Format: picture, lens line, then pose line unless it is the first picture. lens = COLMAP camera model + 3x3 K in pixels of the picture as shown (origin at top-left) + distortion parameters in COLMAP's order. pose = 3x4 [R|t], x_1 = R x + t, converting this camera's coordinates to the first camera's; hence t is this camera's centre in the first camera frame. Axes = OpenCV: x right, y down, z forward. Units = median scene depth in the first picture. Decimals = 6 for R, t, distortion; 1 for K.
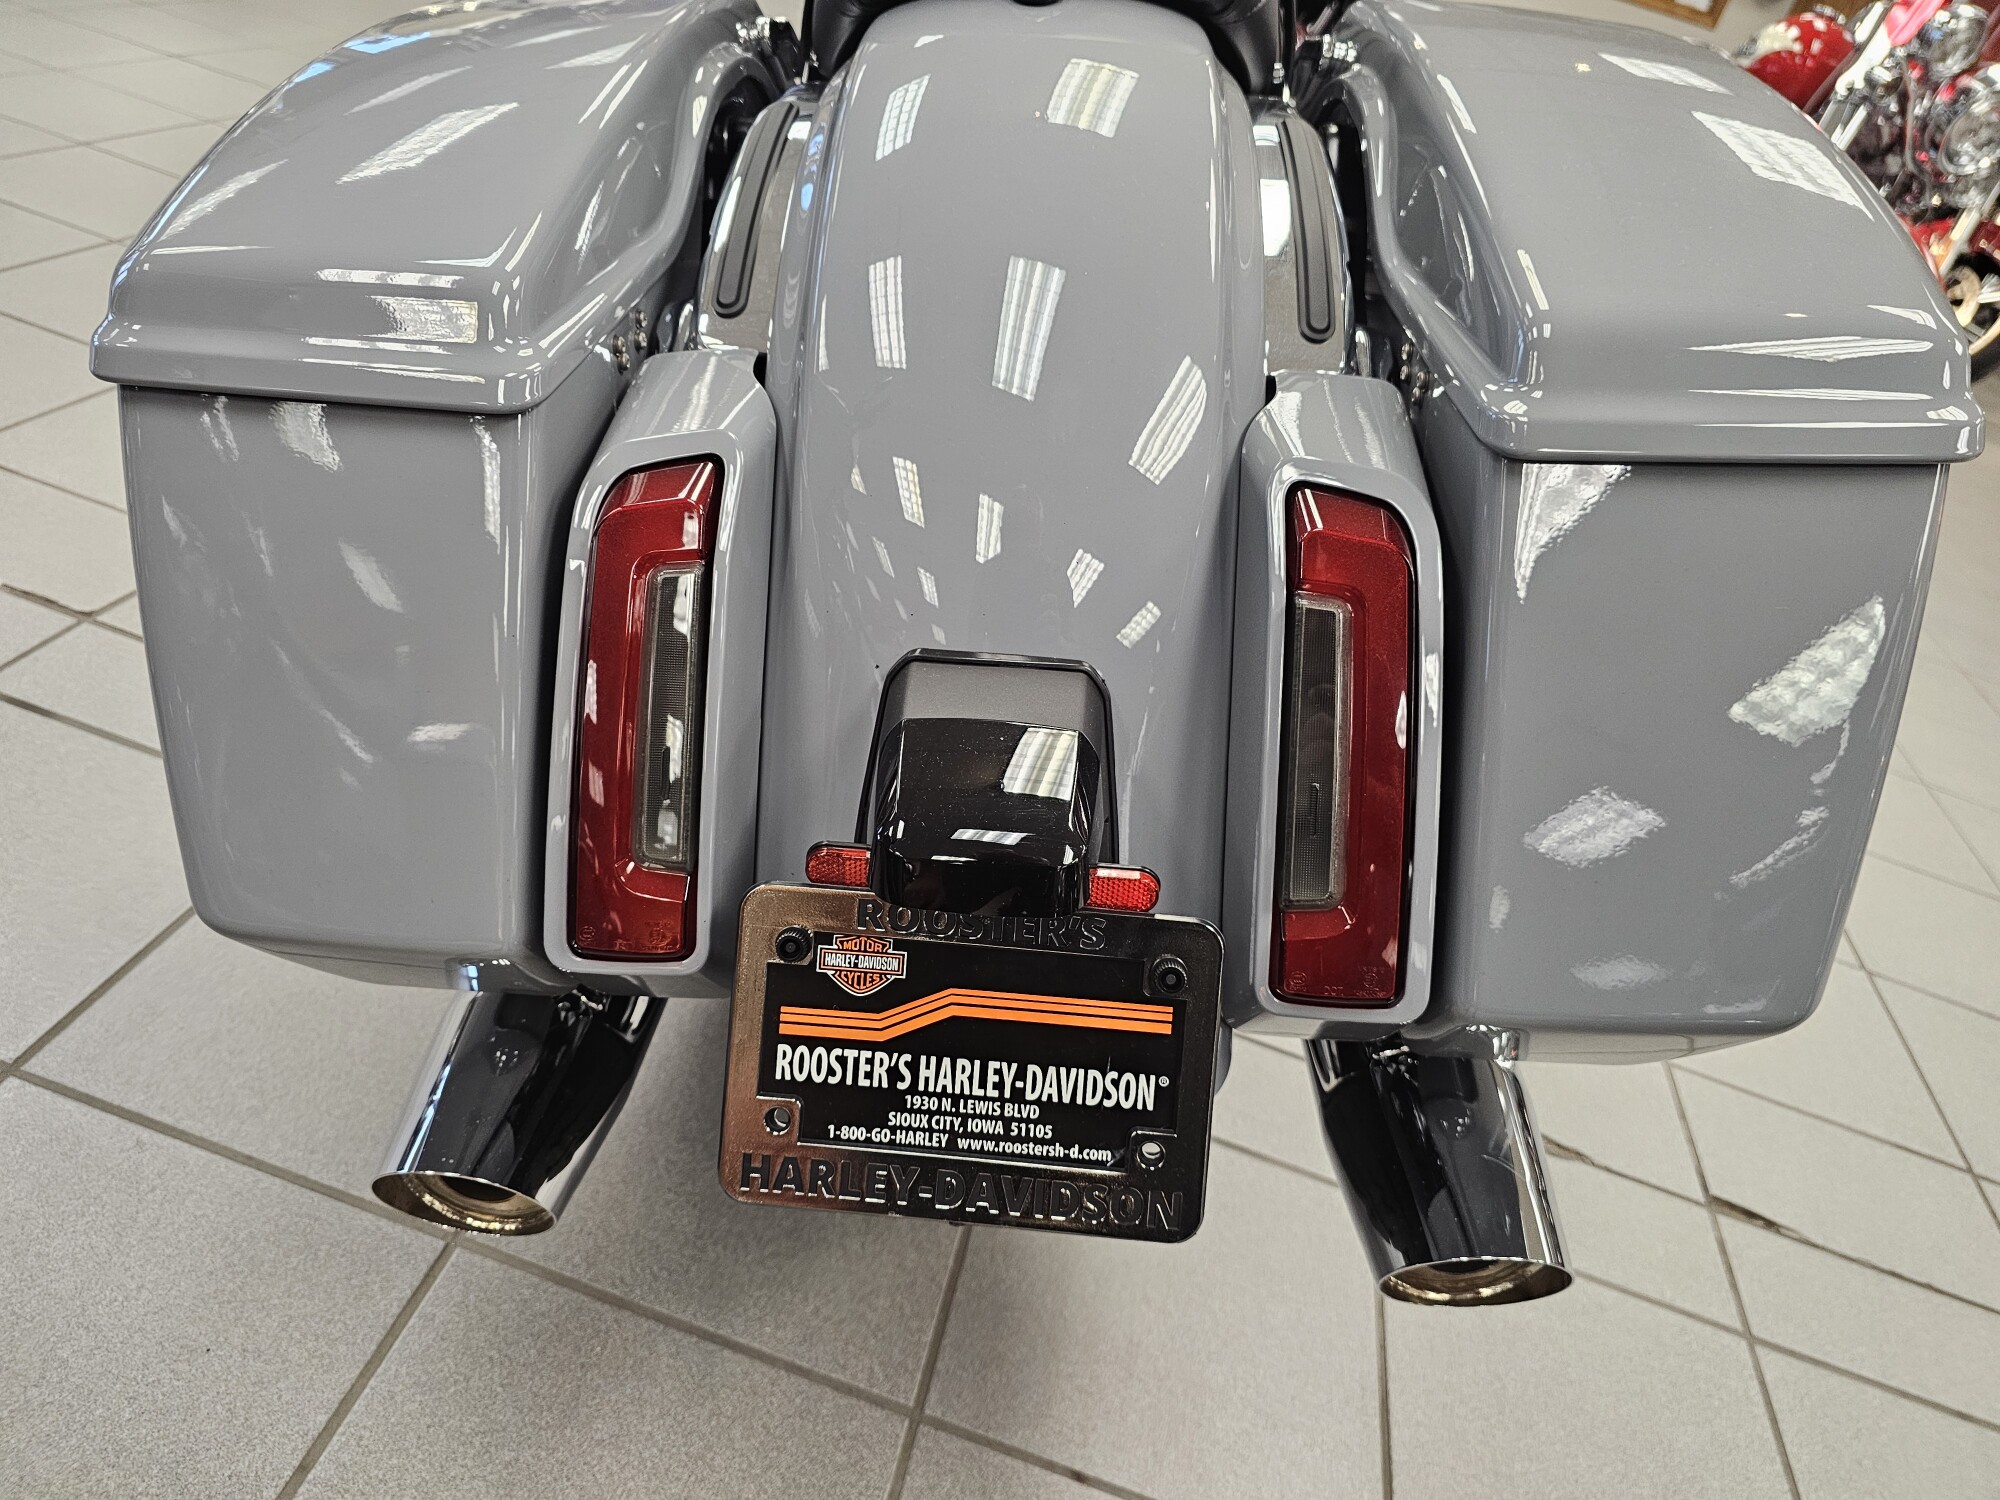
lens RADIAL K [[1345.5, 0, 962.3], [0, 1345.5, 746.6], [0, 0, 1]] dist [0.046977, -0.045289]
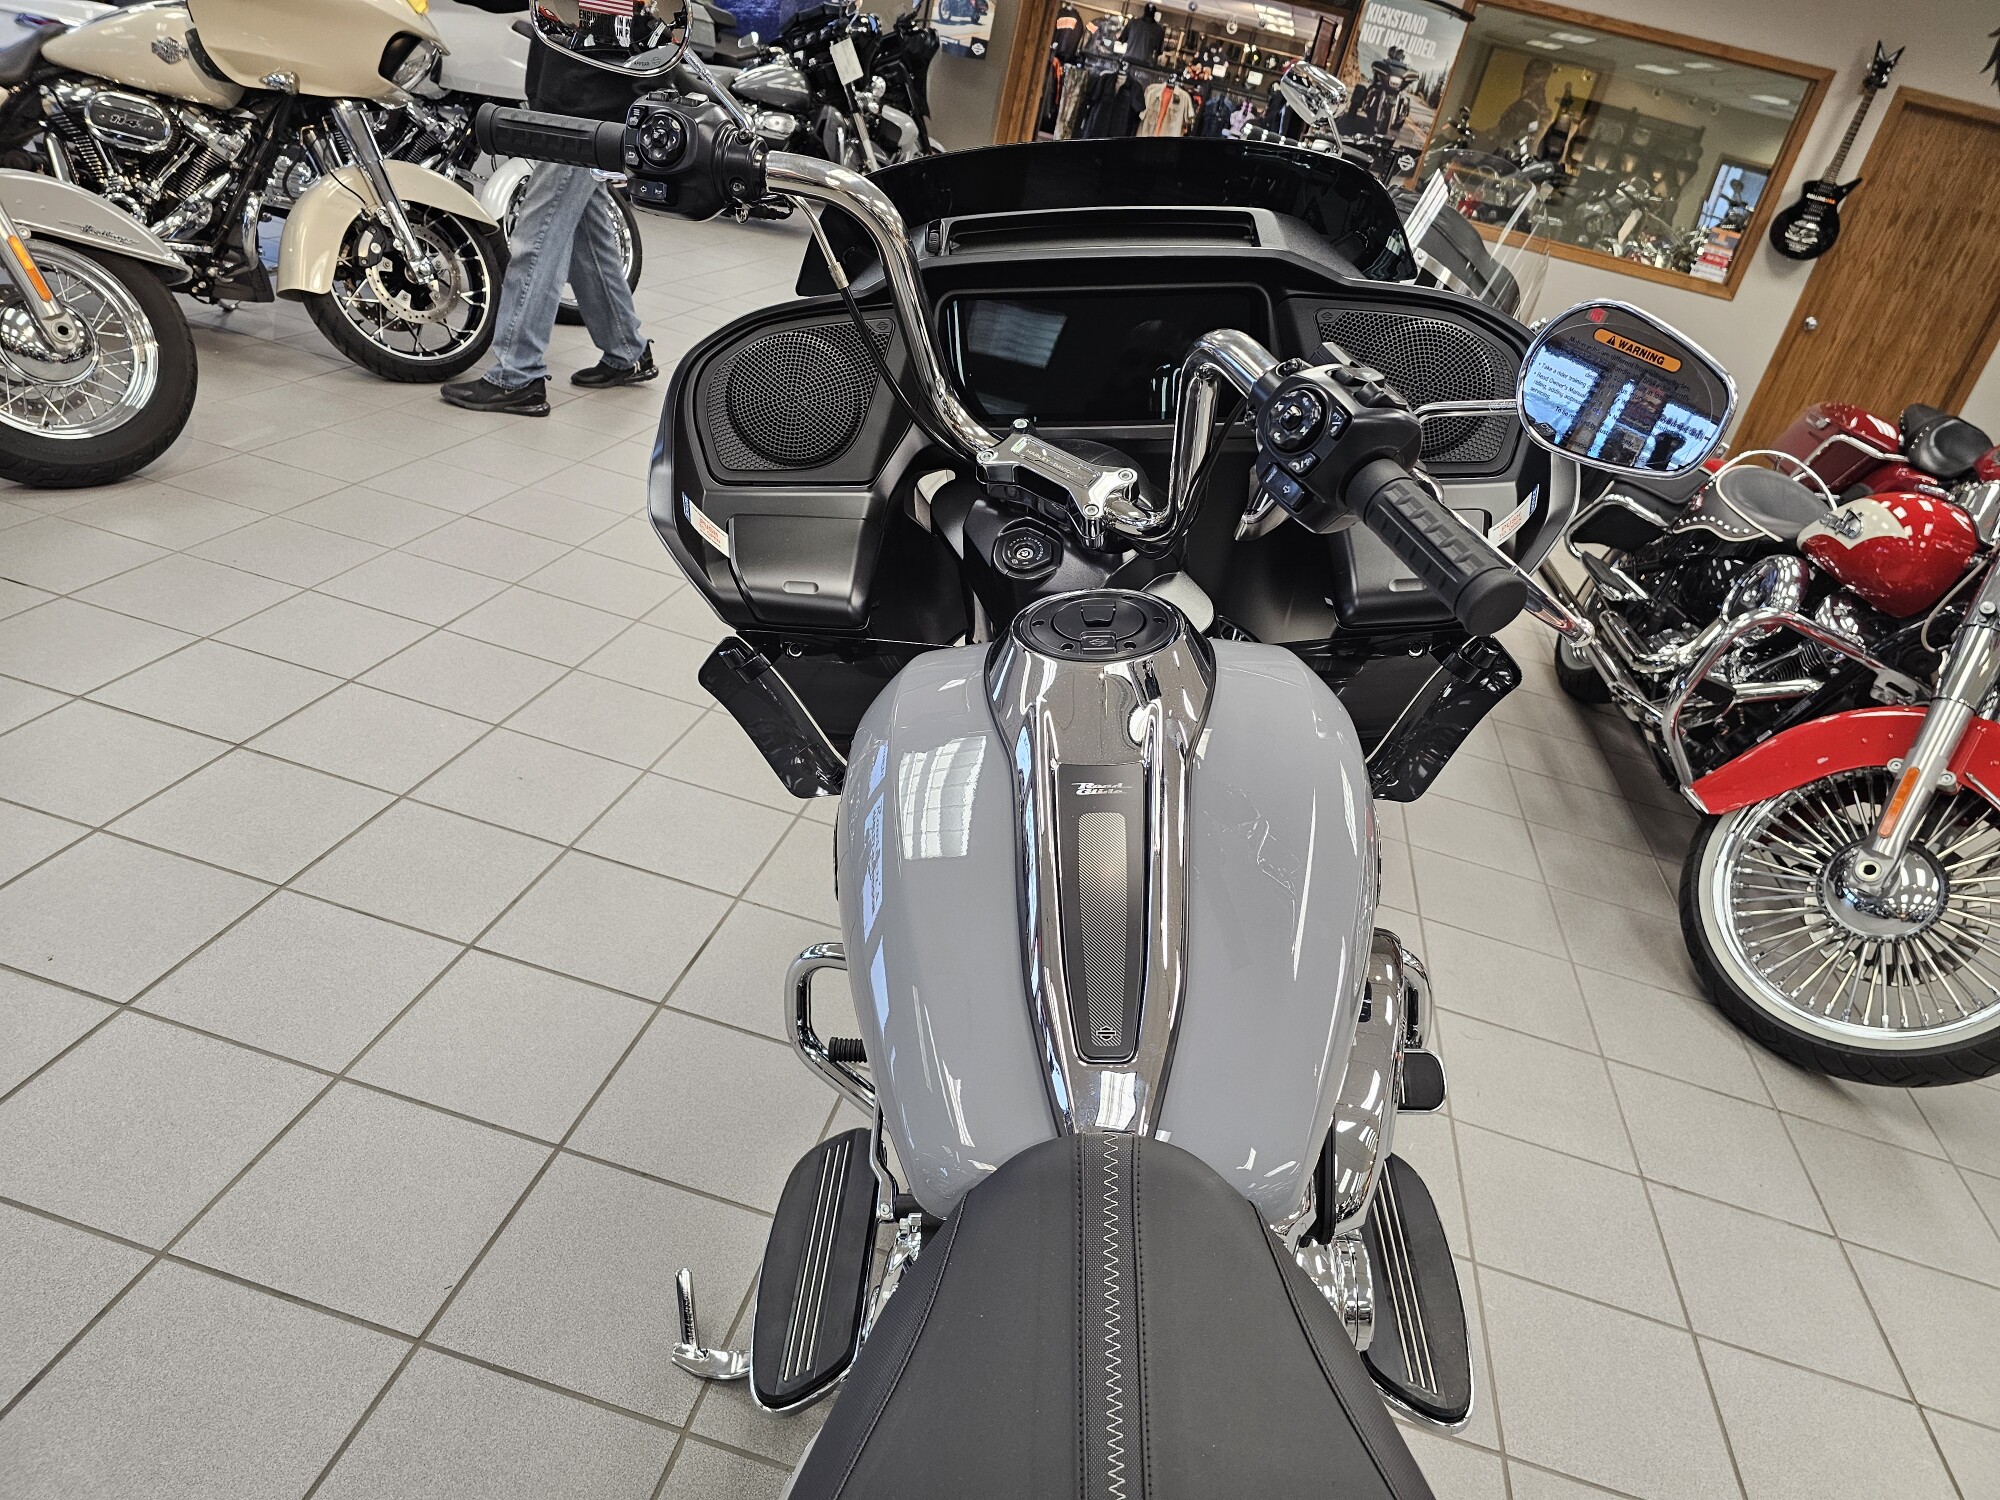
lens RADIAL K [[1339.4, 0, 1006.6], [0, 1339.4, 740.0], [0, 0, 1]] dist [0.033329, -0.028668]
pose [[0.998590, -0.053076, 0.000385, 0.072898], [0.052795, 0.992513, -0.110138, -1.742741], [0.005463, 0.110003, 0.993916, 0.706429]]
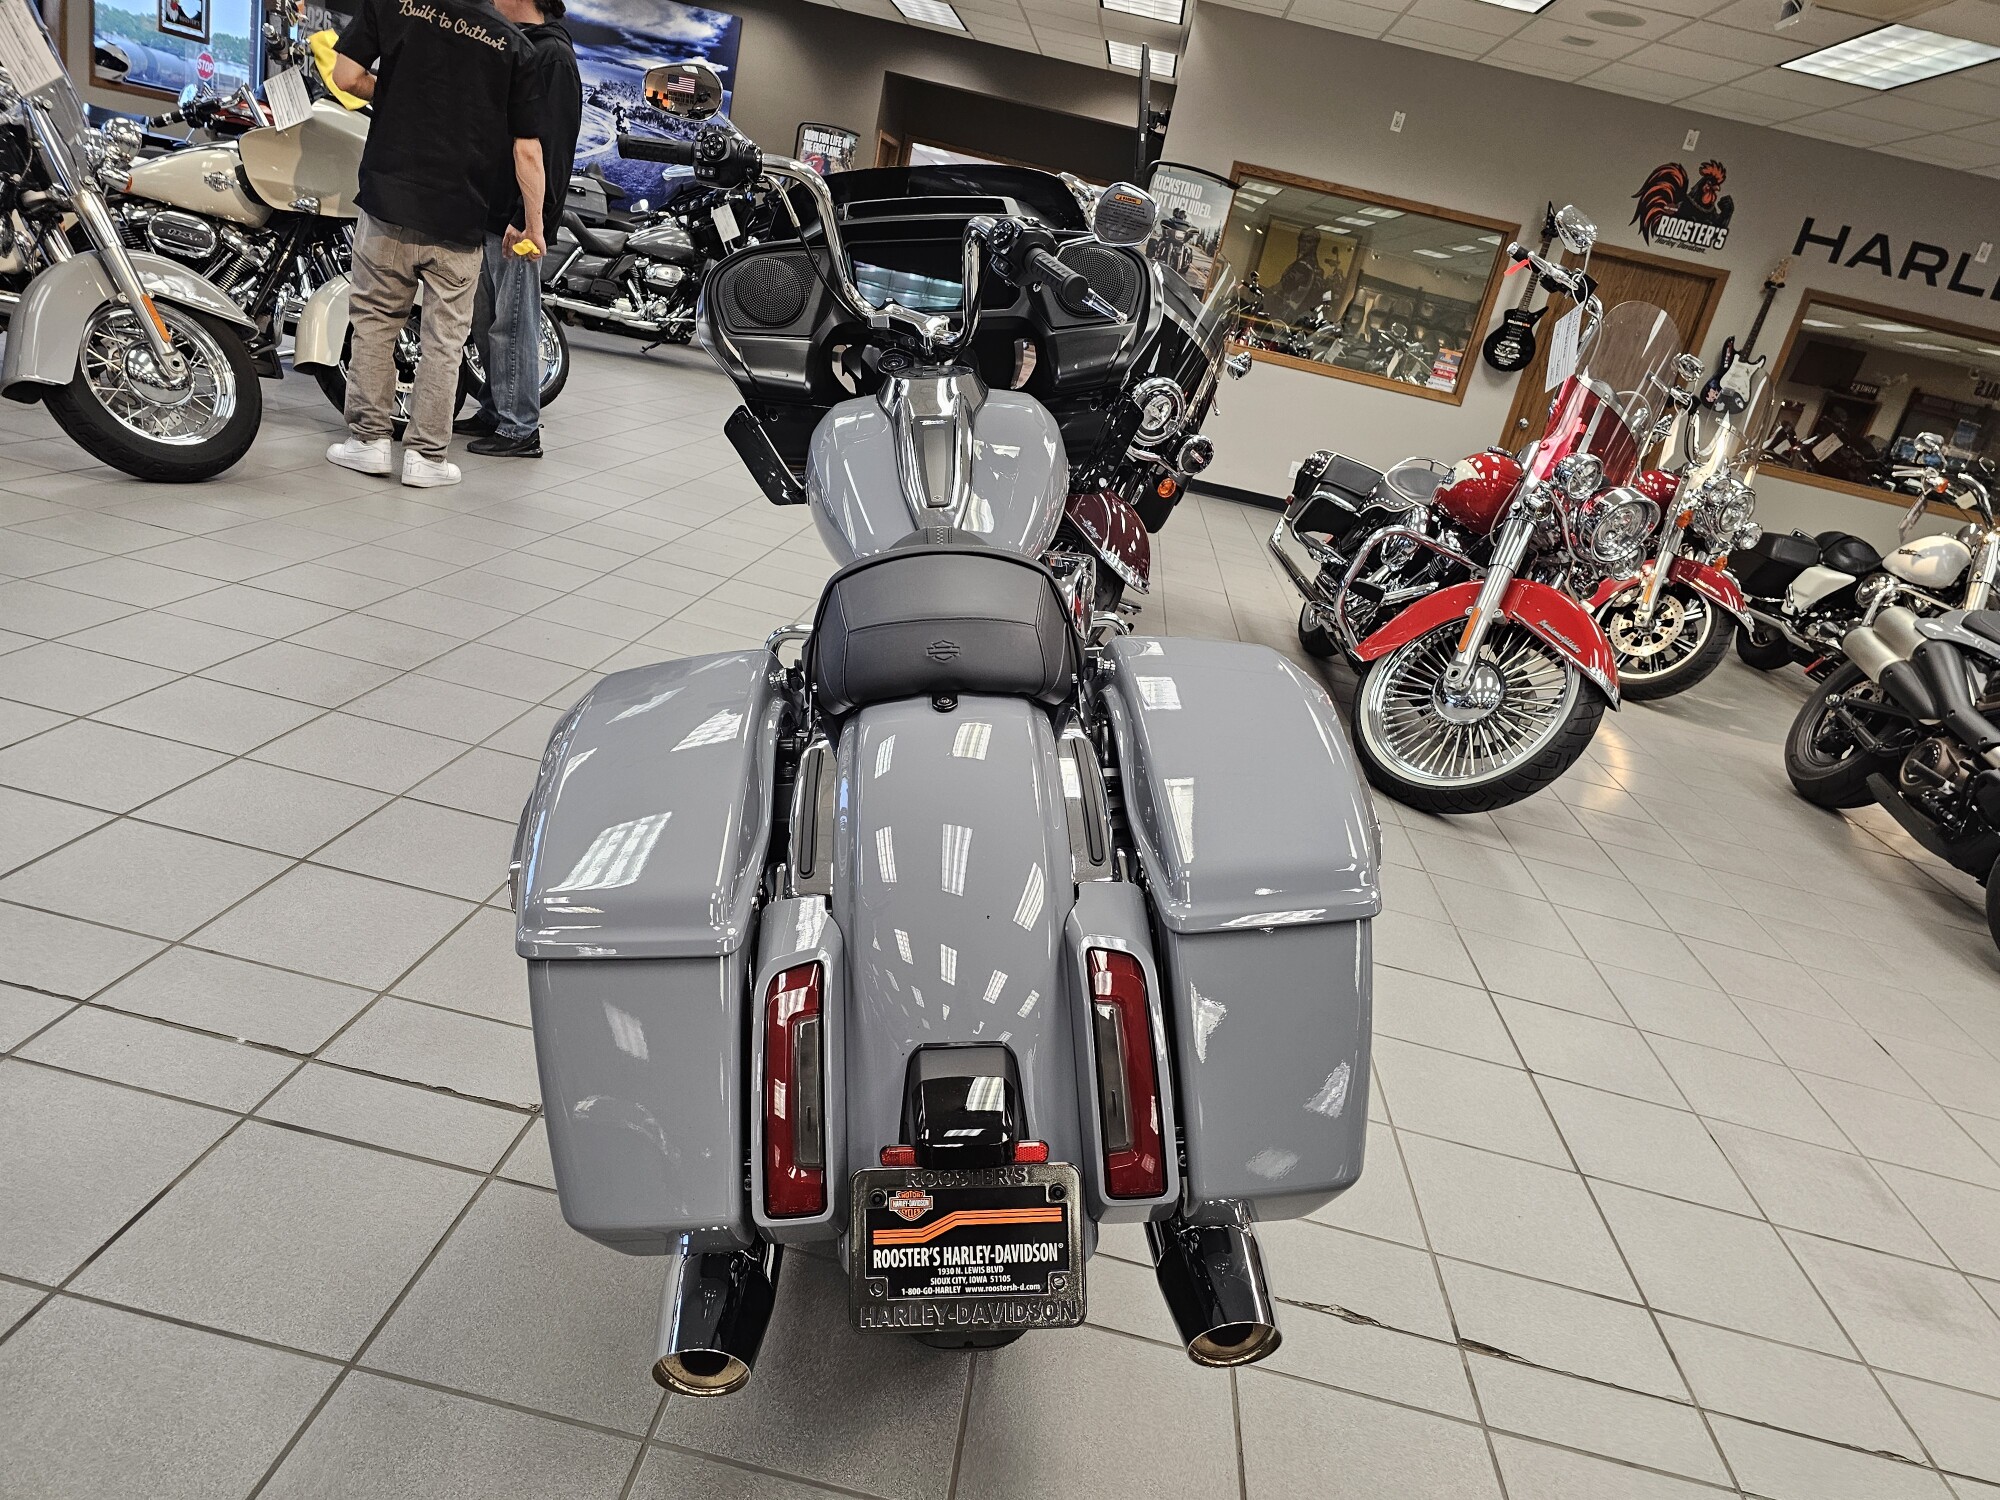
lens RADIAL K [[1340.5, 0, 992.4], [0, 1340.5, 762.2], [0, 0, 1]] dist [0.047342, -0.042096]
pose [[0.991942, -0.086651, 0.092424, -0.080004], [0.104505, 0.972041, -0.210275, -0.049506], [-0.071619, 0.218239, 0.973264, -1.134584]]
